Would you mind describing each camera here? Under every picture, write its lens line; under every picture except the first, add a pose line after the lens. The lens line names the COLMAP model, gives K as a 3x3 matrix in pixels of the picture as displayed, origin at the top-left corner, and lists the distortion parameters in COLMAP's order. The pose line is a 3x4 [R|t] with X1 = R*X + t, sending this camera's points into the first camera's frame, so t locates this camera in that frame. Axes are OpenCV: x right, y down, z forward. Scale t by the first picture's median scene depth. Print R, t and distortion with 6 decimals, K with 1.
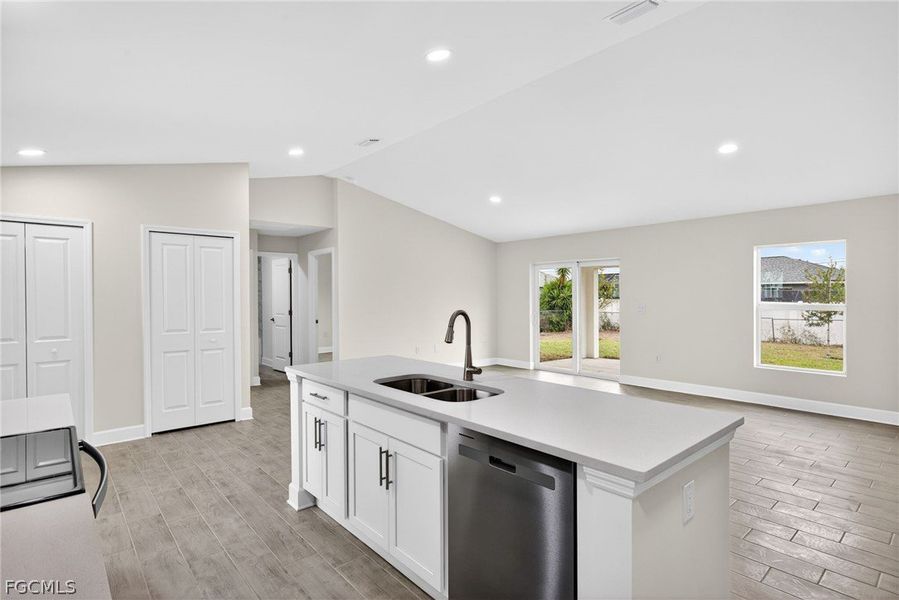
lens RADIAL K [[453.4, 0, 451.5], [0, 453.4, 295.5], [0, 0, 1]] dist [-0.003330, -0.000008]
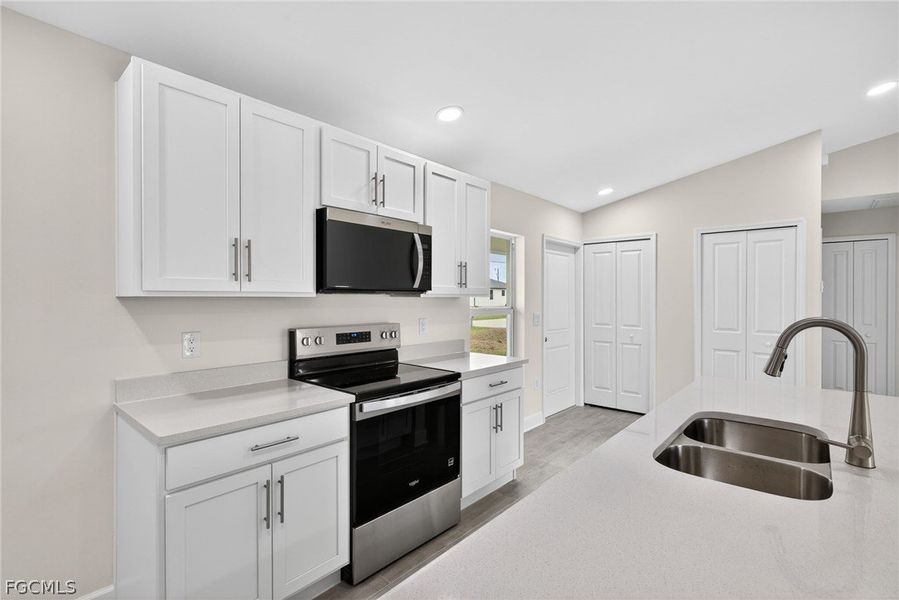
lens RADIAL K [[423.8, 0, 455.2], [0, 423.8, 296.9], [0, 0, 1]] dist [0.005004, 0.000206]
pose [[0.131927, 0.007420, -0.991232, 0.231937], [-0.004731, 0.999965, 0.006856, 0.002619], [0.991248, 0.003785, 0.131957, 0.269688]]
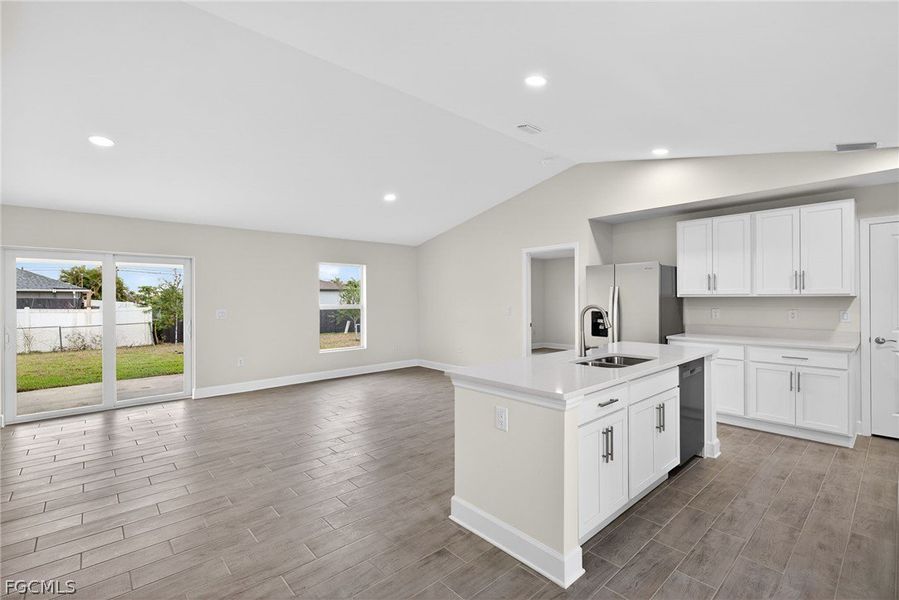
lens RADIAL K [[402.8, 0, 451.5], [0, 402.8, 298.8], [0, 0, 1]] dist [0.004410, 0.000424]
pose [[-0.007569, 0.004413, 0.999962, -0.618970], [0.007144, 0.999965, -0.004359, 0.006673], [-0.999946, 0.007111, -0.007600, 0.738663]]
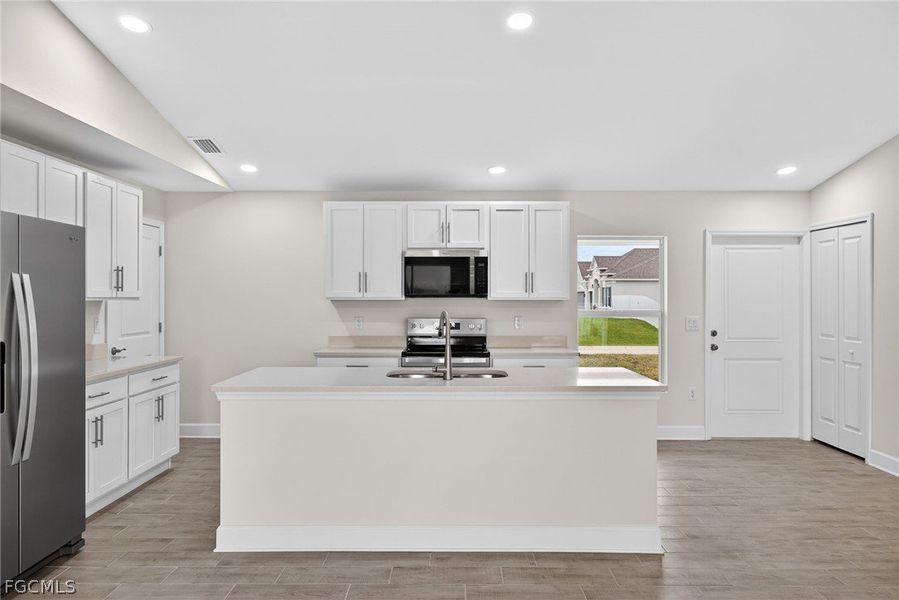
lens RADIAL K [[593.1, 0, 448.4], [0, 593.1, 297.1], [0, 0, 1]] dist [0.002459, 0.003937]
pose [[-0.669086, 0.007812, -0.743144, 0.552589], [0.002832, 0.999964, 0.007962, -0.007767], [0.743179, 0.003223, -0.669084, 1.004662]]
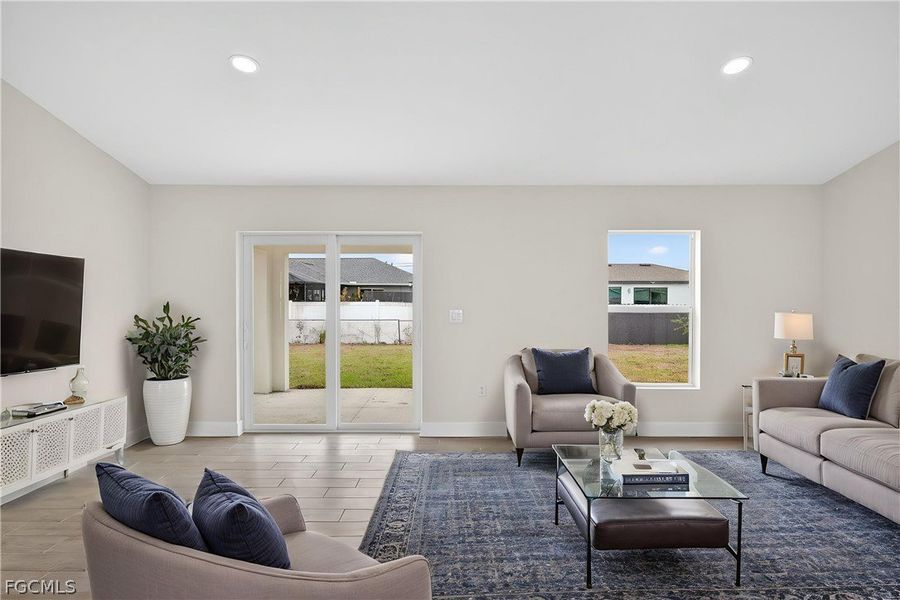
lens RADIAL K [[521.7, 0, 447.3], [0, 521.7, 294.6], [0, 0, 1]] dist [0.033276, 0.000205]
pose [[0.670967, 0.005609, 0.741466, -0.194842], [-0.003695, 0.999984, -0.004221, 0.004666], [-0.741478, 0.000092, 0.670977, 0.723096]]
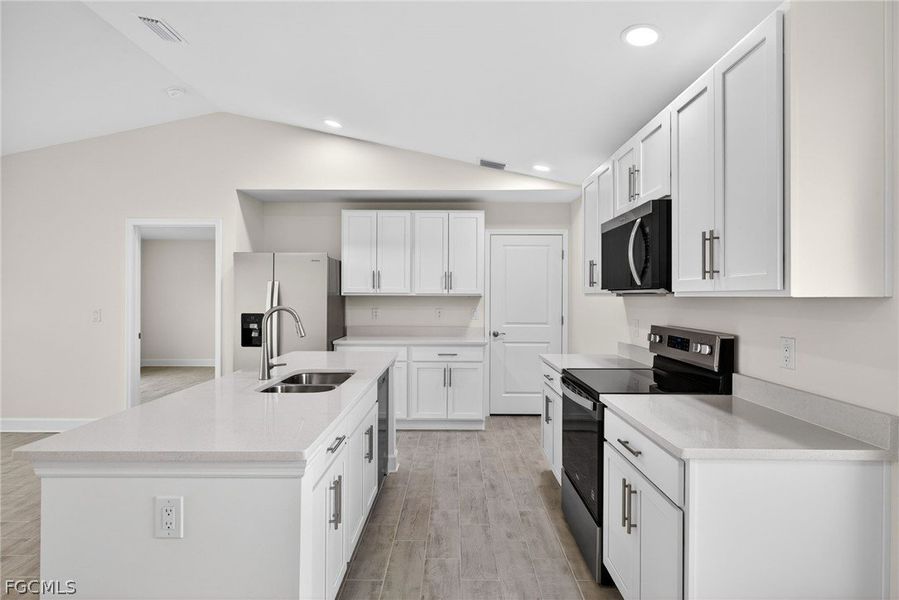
lens RADIAL K [[473.2, 0, 451.0], [0, 473.2, 297.7], [0, 0, 1]] dist [0.004269, 0.002364]
pose [[-0.744149, 0.001454, 0.668012, -0.486405], [0.002642, 0.999996, 0.000766, 0.006298], [-0.668008, 0.002335, -0.744150, 0.779962]]
